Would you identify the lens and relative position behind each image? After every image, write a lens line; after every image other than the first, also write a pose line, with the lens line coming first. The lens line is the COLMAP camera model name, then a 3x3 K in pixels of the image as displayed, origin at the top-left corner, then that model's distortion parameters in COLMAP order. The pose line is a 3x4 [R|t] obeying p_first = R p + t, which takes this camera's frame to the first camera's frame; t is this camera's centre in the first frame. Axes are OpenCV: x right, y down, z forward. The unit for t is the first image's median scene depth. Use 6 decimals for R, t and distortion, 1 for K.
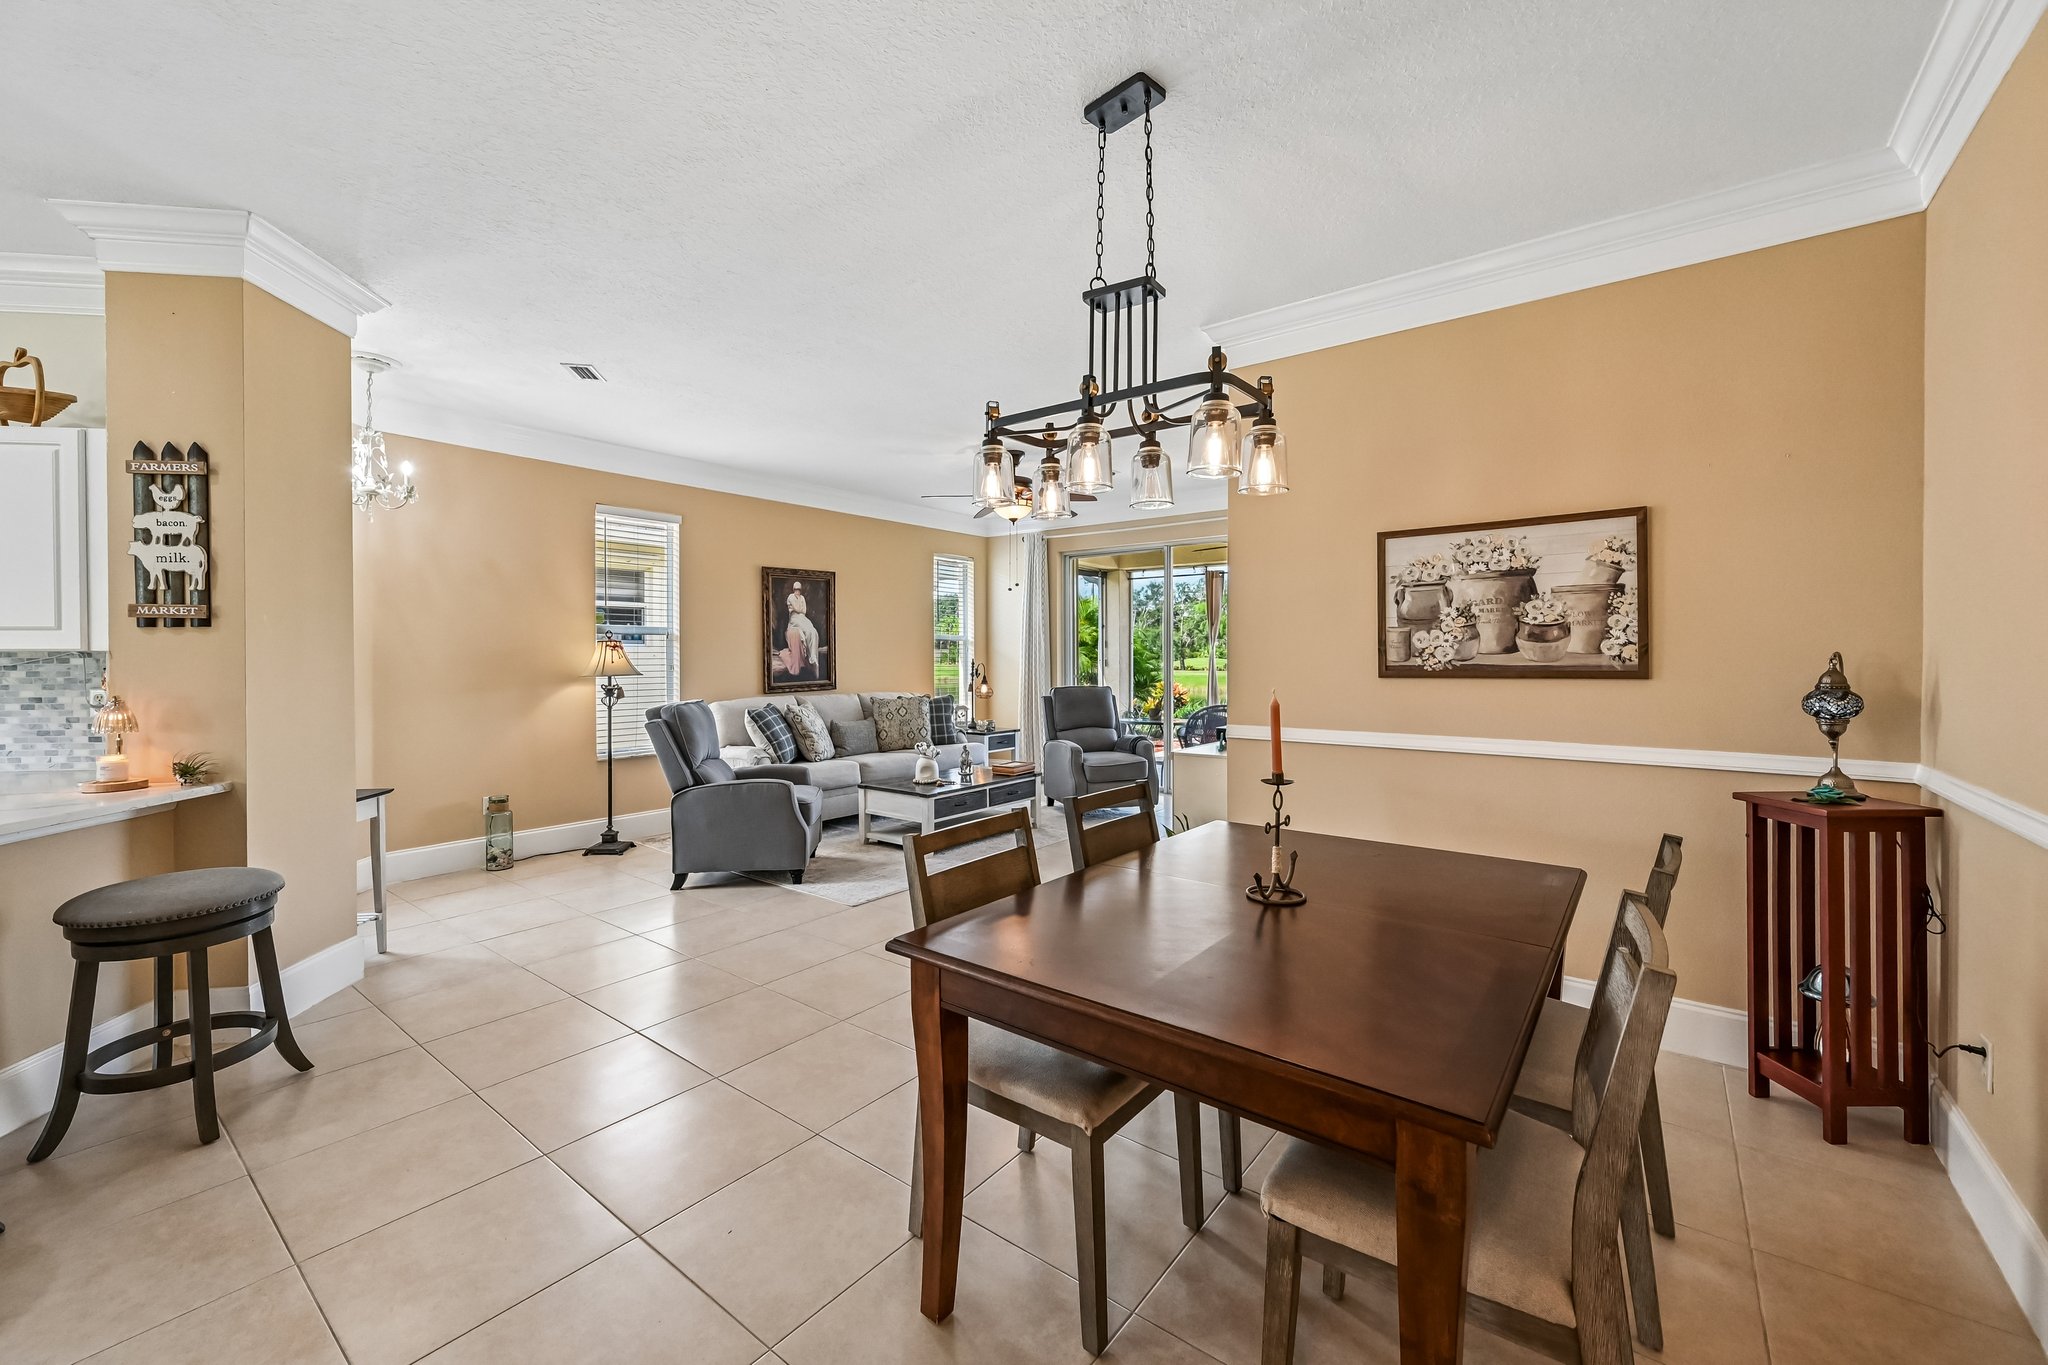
lens RADIAL K [[813.9, 0, 1023.7], [0, 813.9, 646.3], [0, 0, 1]] dist [-0.002776, 0.001068]
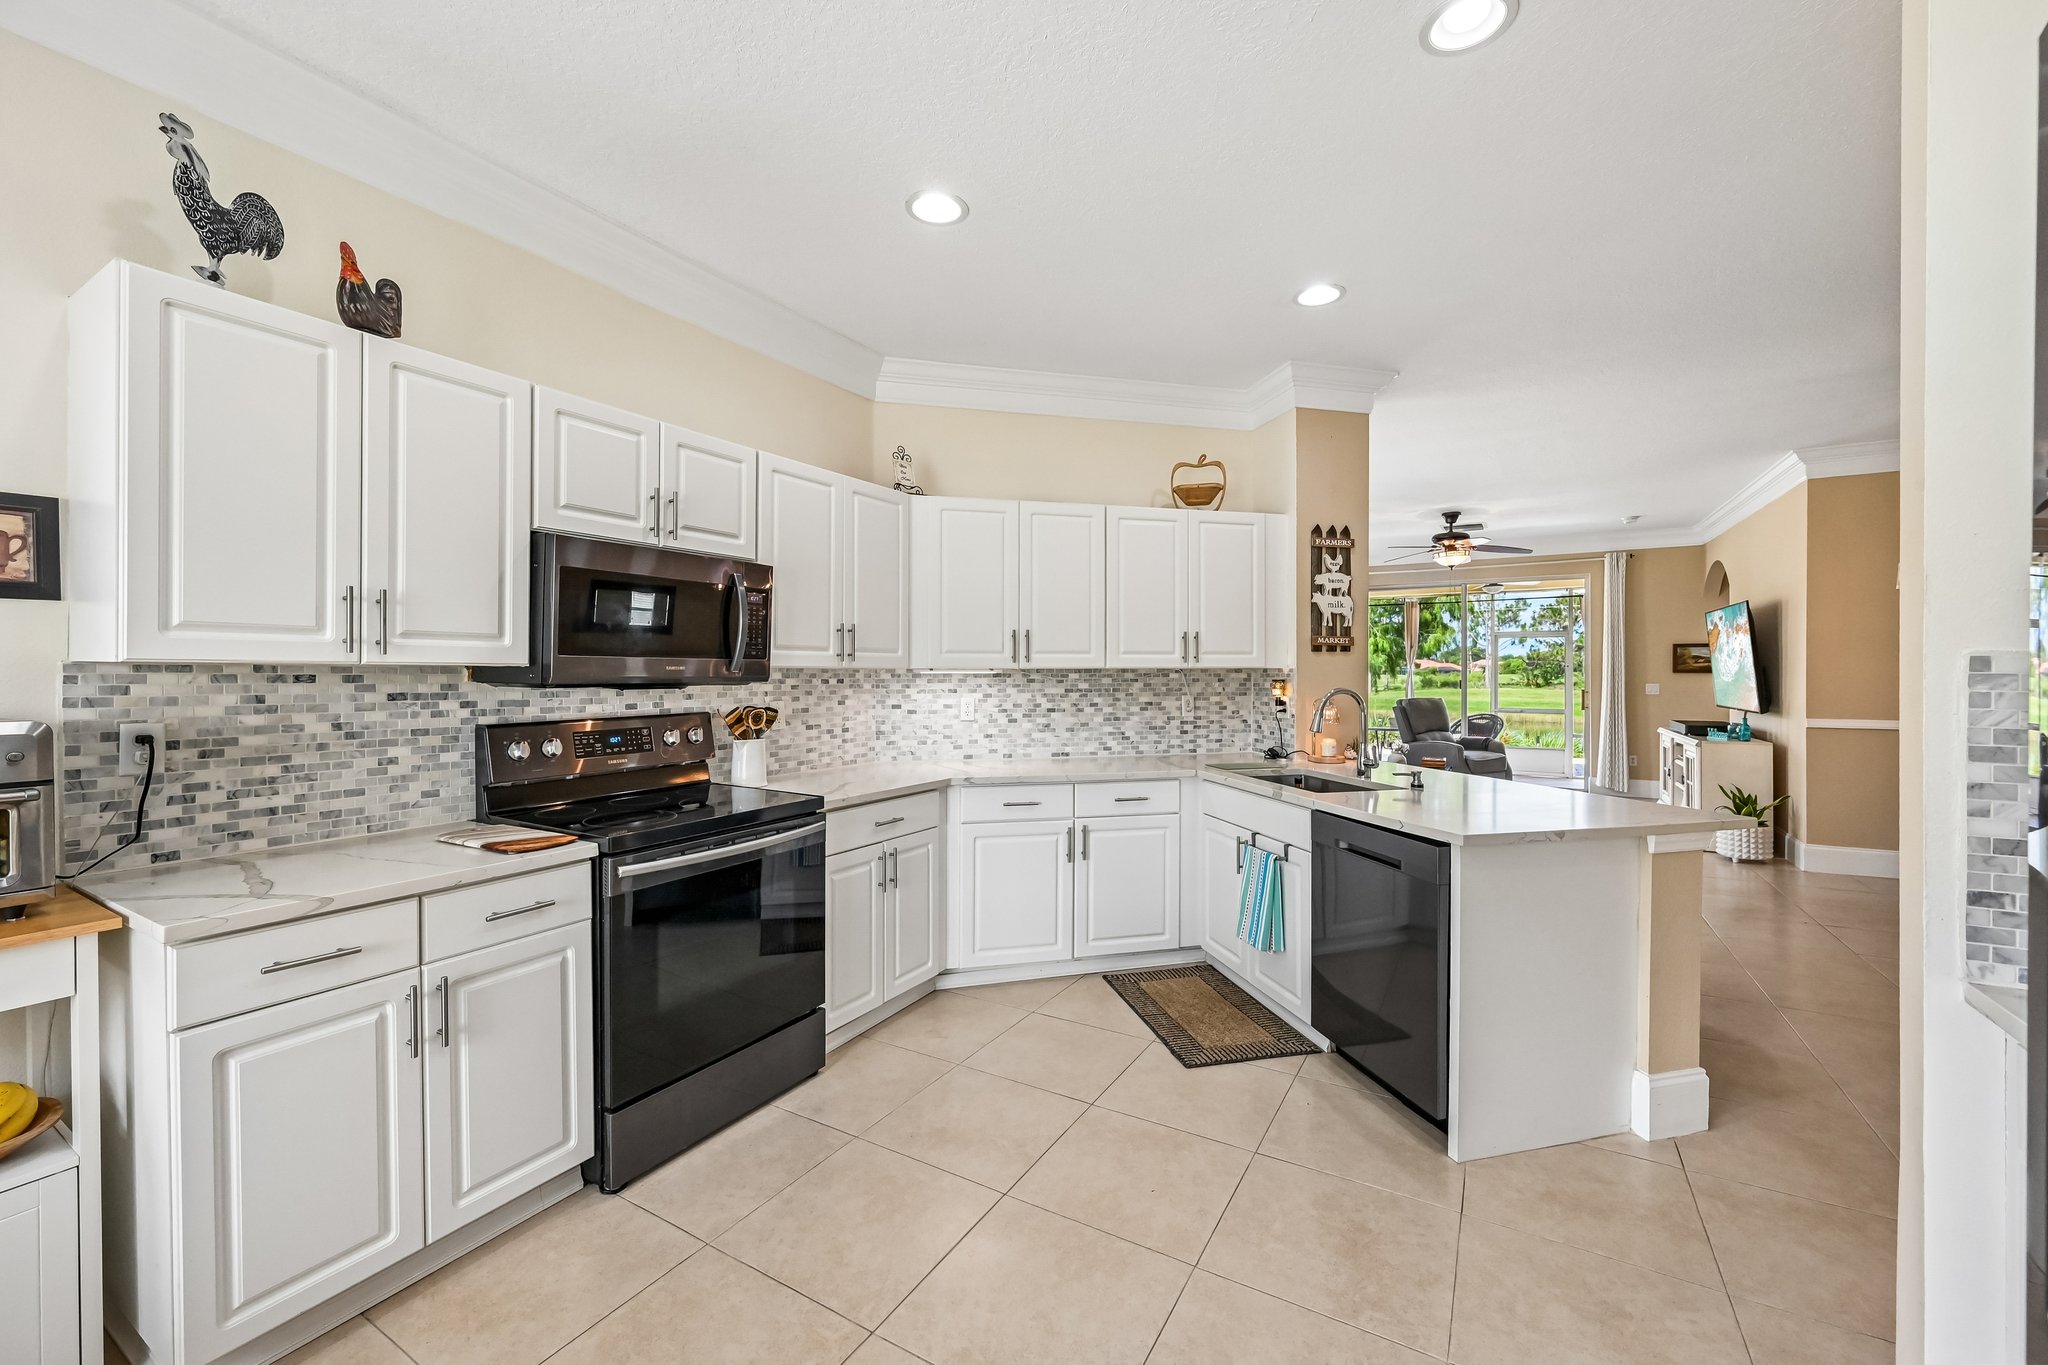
lens RADIAL K [[813.9, 0, 1027.3], [0, 813.9, 679.1], [0, 0, 1]] dist [-0.002776, 0.001068]
pose [[0.992234, -0.001587, 0.124377, -1.586257], [-0.000268, 0.999889, 0.014894, 0.003720], [-0.124387, -0.014812, 0.992123, -0.346079]]
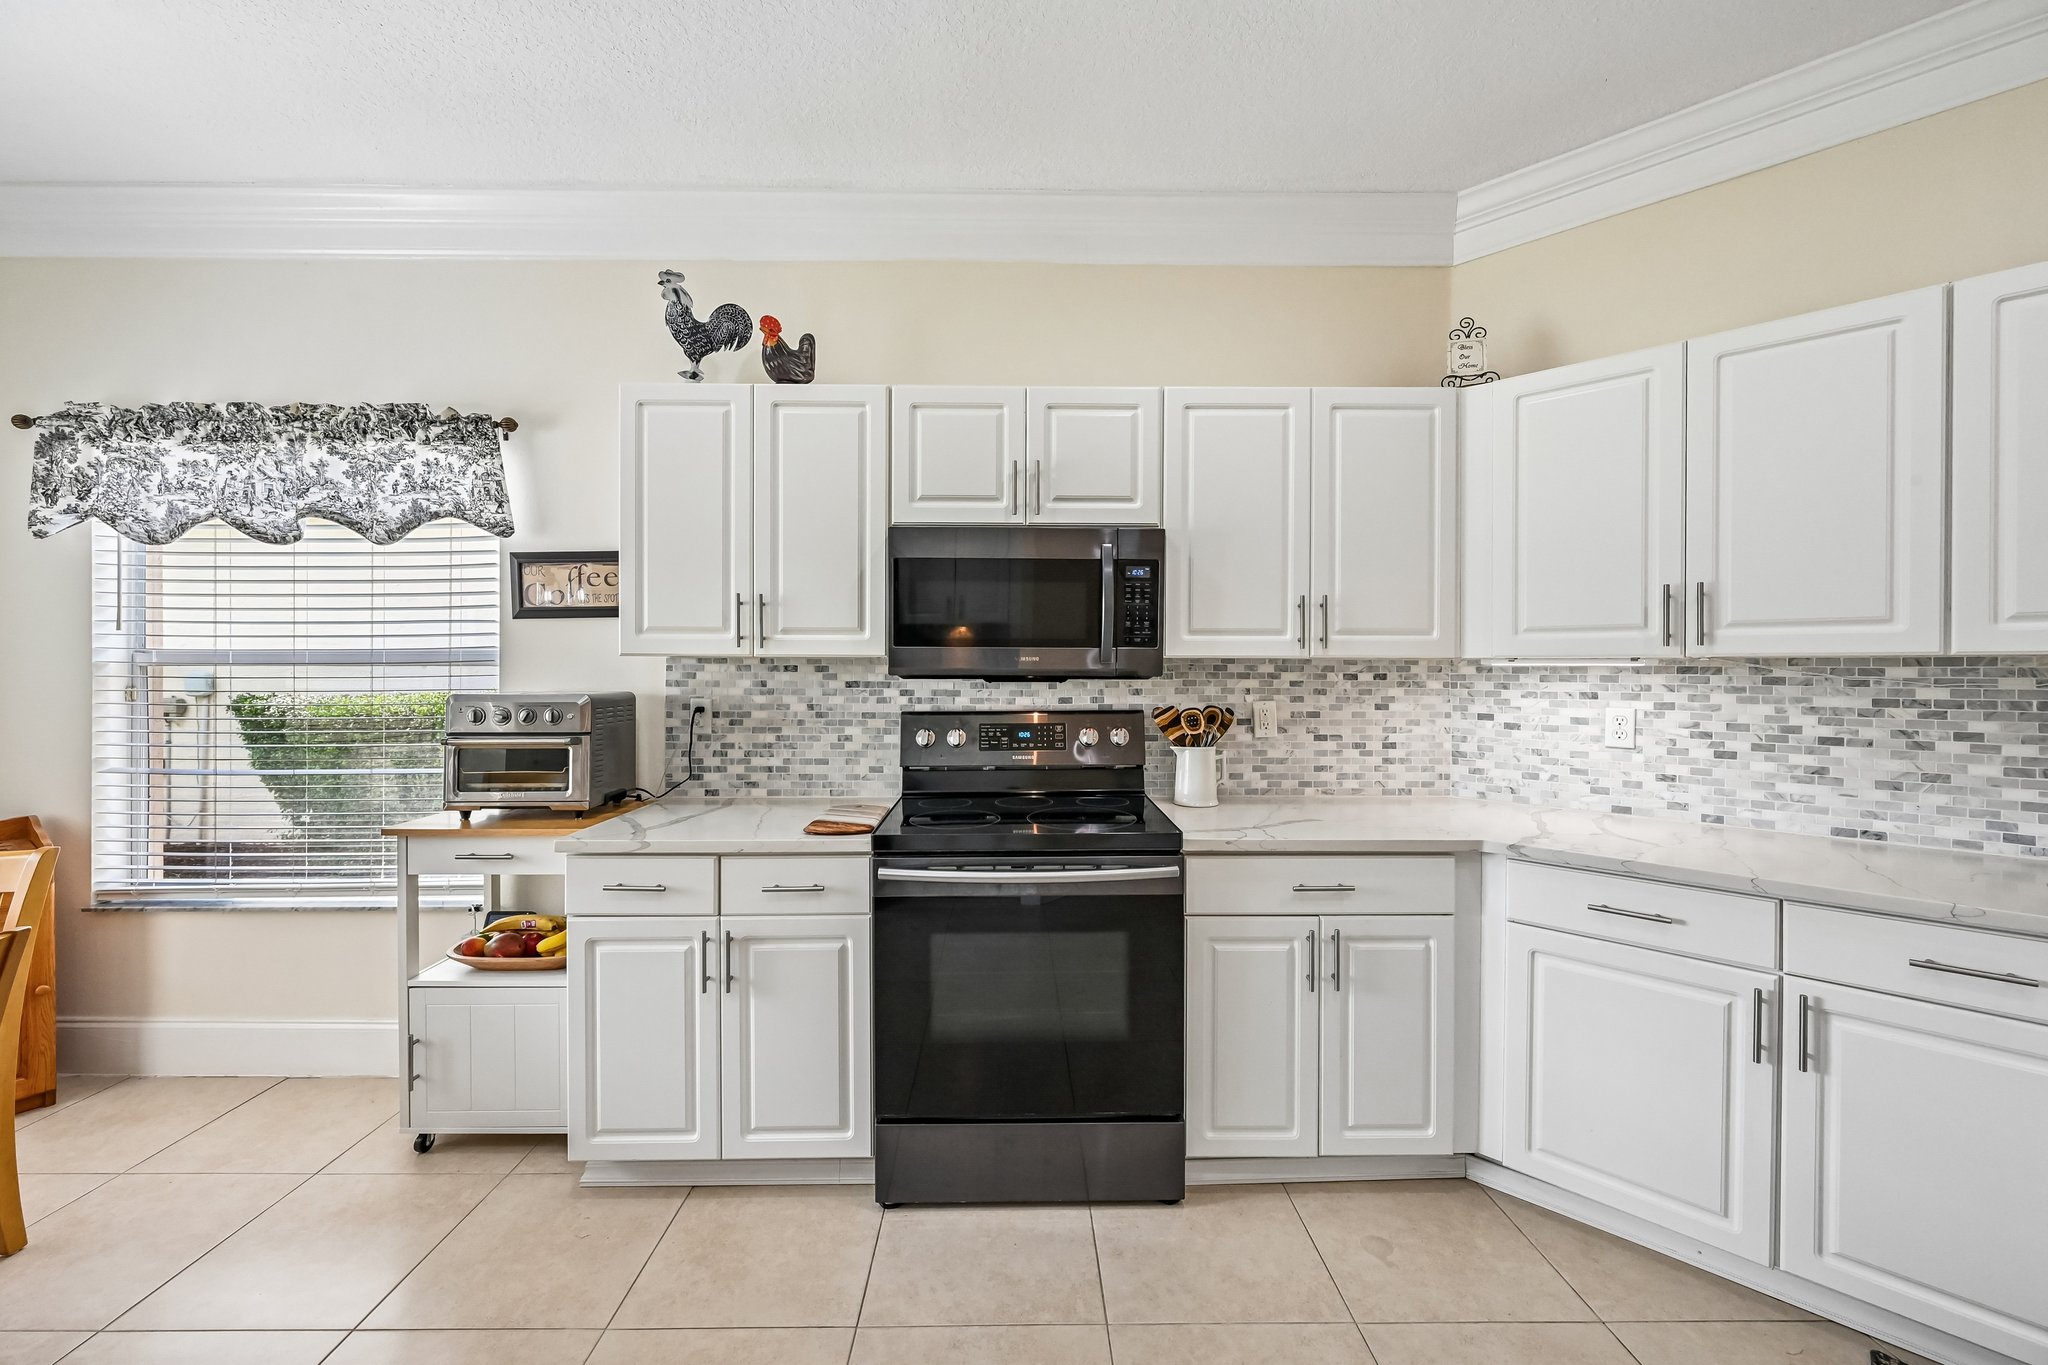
lens RADIAL K [[813.9, 0, 1020.4], [0, 813.9, 671.2], [0, 0, 1]] dist [-0.002776, 0.001068]
pose [[0.620016, 0.006106, -0.784566, -1.271425], [0.004029, 0.999932, 0.010966, 0.007940], [0.784579, -0.009960, 0.619949, 0.048969]]
